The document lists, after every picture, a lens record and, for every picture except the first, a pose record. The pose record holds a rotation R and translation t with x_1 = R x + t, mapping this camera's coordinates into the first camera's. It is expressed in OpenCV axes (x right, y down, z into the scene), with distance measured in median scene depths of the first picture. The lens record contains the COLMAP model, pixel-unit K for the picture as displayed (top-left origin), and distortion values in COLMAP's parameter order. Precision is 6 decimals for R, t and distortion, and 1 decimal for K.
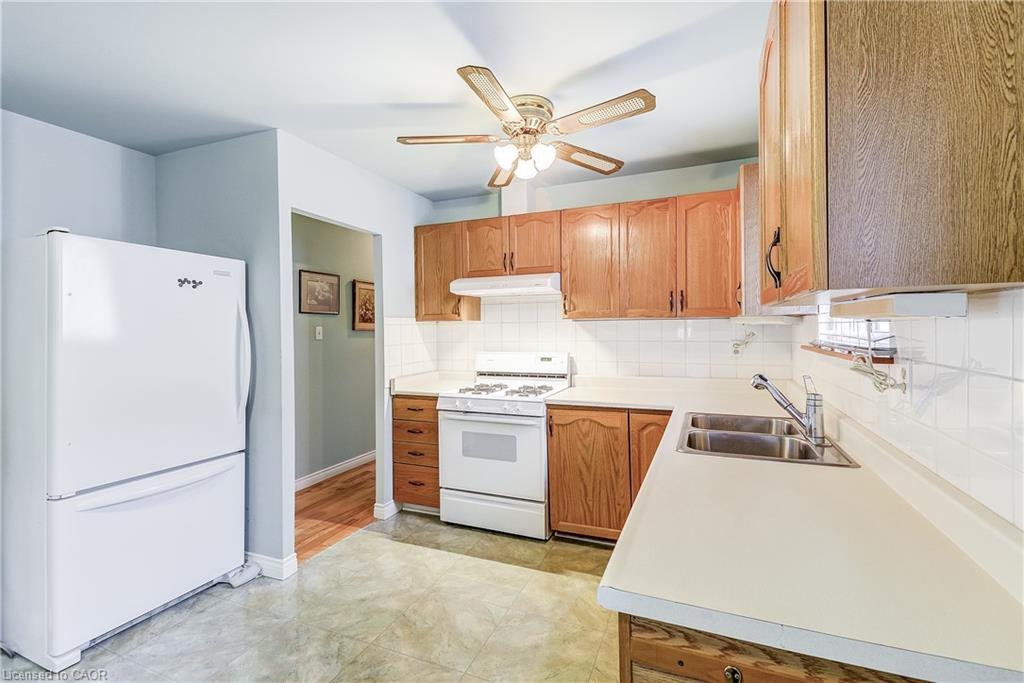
lens RADIAL K [[461.4, 0, 508.7], [0, 461.4, 329.5], [0, 0, 1]] dist [0.033630, -0.009509]
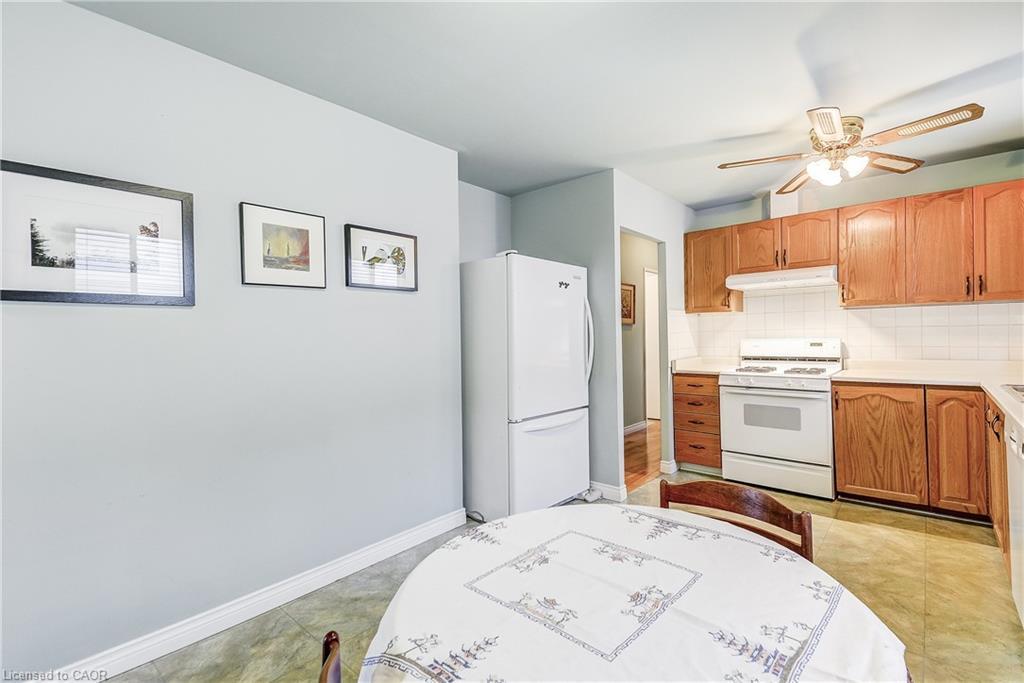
lens RADIAL K [[461.4, 0, 543.8], [0, 461.4, 336.4], [0, 0, 1]] dist [0.033630, -0.009509]
pose [[0.960641, -0.005282, -0.277742, -0.282604], [0.007482, 0.999948, 0.006861, 0.039141], [0.277692, -0.008669, 0.960631, -0.301504]]
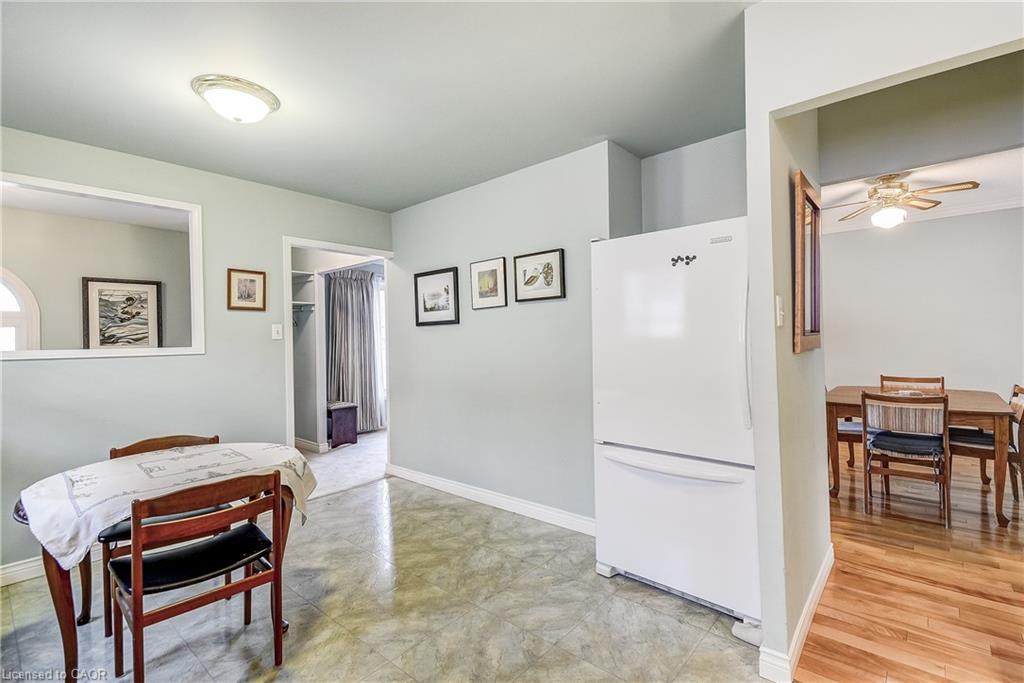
lens RADIAL K [[461.4, 0, 537.4], [0, 461.4, 337.5], [0, 0, 1]] dist [0.033630, -0.009509]
pose [[-0.284529, 0.010104, -0.958614, 0.222355], [0.023590, 0.999715, 0.003536, 0.034546], [0.958377, -0.021608, -0.284686, 0.791821]]
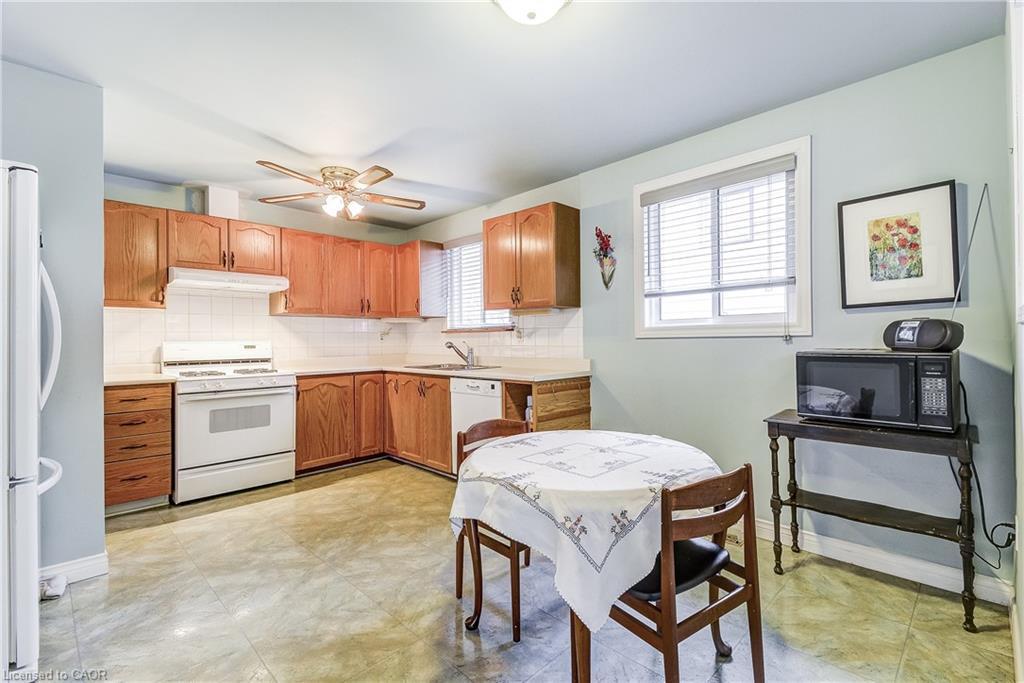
lens RADIAL K [[461.4, 0, 541.2], [0, 461.4, 336.0], [0, 0, 1]] dist [0.033630, -0.009509]
pose [[0.338851, 0.014673, 0.940726, -0.943772], [0.004653, 0.999840, -0.017271, 0.073437], [-0.940828, 0.010230, 0.338729, -0.114695]]
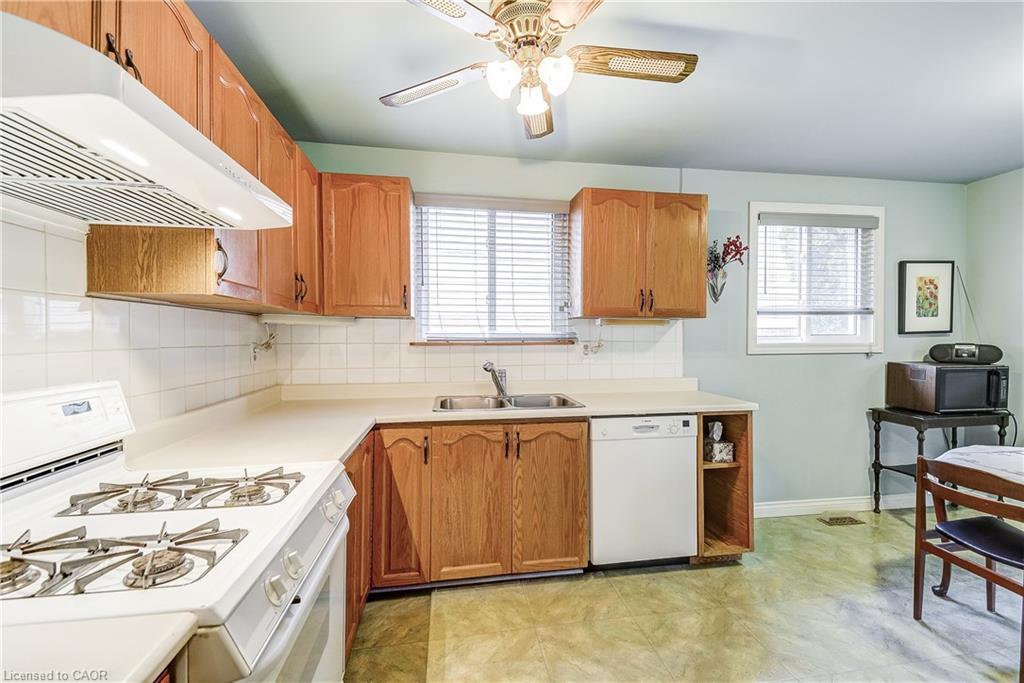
lens RADIAL K [[444.2, 0, 528.2], [0, 444.2, 339.6], [0, 0, 1]] dist [0.016463, -0.001580]
pose [[-0.548587, 0.008113, 0.836054, -0.421424], [0.007848, 0.999959, -0.004555, 0.024681], [-0.836057, 0.004063, -0.548628, 1.109701]]
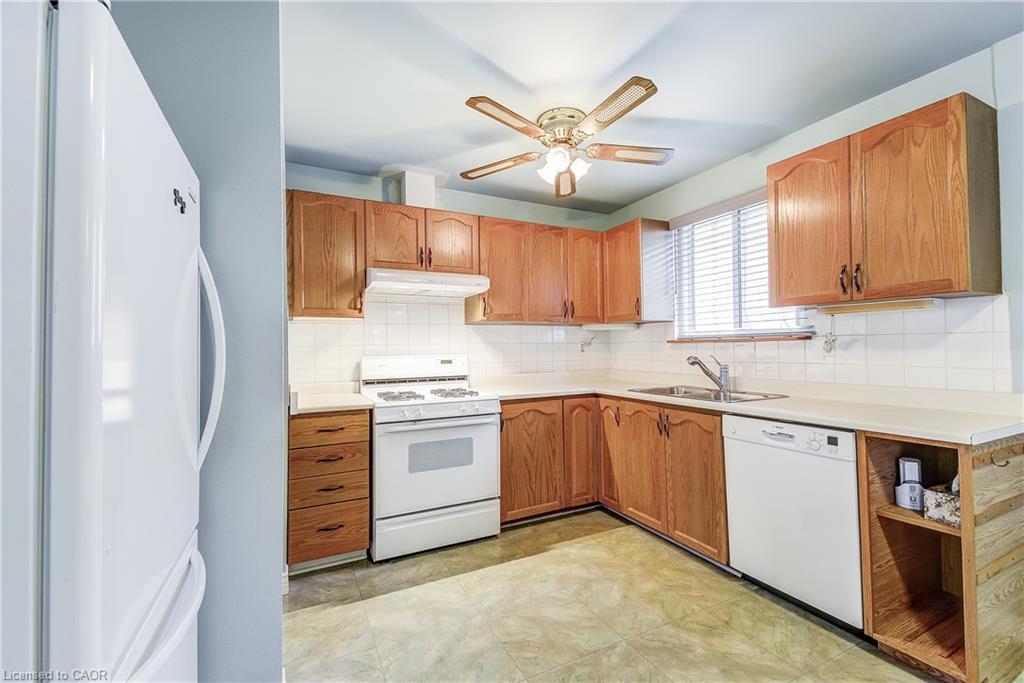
lens RADIAL K [[442.6, 0, 521.7], [0, 442.6, 340.2], [0, 0, 1]] dist [0.022161, -0.009001]
pose [[0.637256, 0.016887, 0.770467, -0.654187], [0.005300, 0.999640, -0.026293, 0.053274], [-0.770634, 0.020839, 0.636937, 0.332995]]
